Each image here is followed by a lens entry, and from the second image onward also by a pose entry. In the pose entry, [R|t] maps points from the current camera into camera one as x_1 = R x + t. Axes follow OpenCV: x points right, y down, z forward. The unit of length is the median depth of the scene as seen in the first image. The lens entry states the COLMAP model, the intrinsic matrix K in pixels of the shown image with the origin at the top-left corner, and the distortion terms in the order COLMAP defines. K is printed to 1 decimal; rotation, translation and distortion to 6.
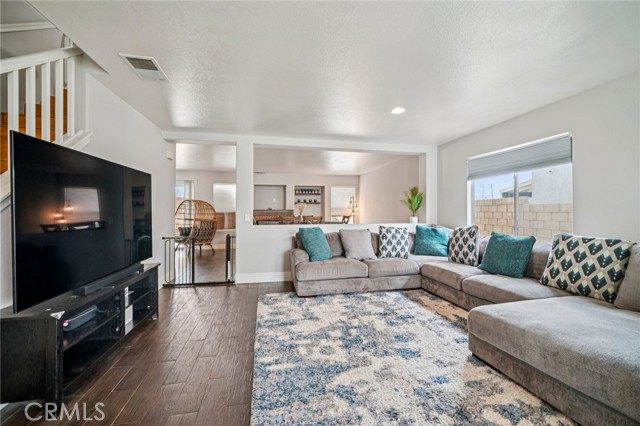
lens RADIAL K [[257.1, 0, 319.6], [0, 257.1, 209.1], [0, 0, 1]] dist [-0.017830, 0.000389]
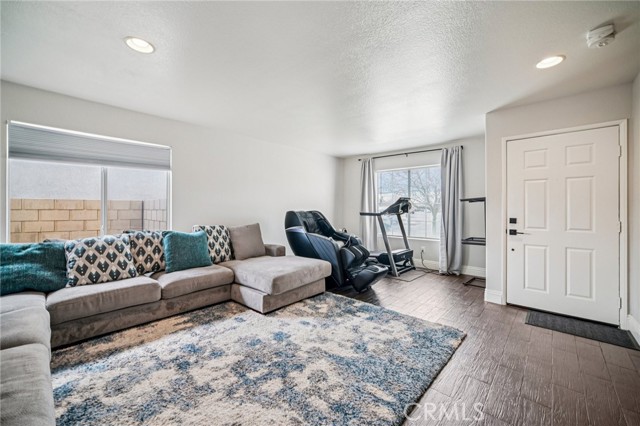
lens RADIAL K [[257.1, 0, 319.6], [0, 257.1, 209.1], [0, 0, 1]] dist [-0.017830, 0.000389]
pose [[-0.573951, -0.000993, 0.818889, -0.518117], [-0.006481, 0.999973, -0.003330, 0.010048], [-0.818864, -0.007219, -0.573942, 1.173516]]
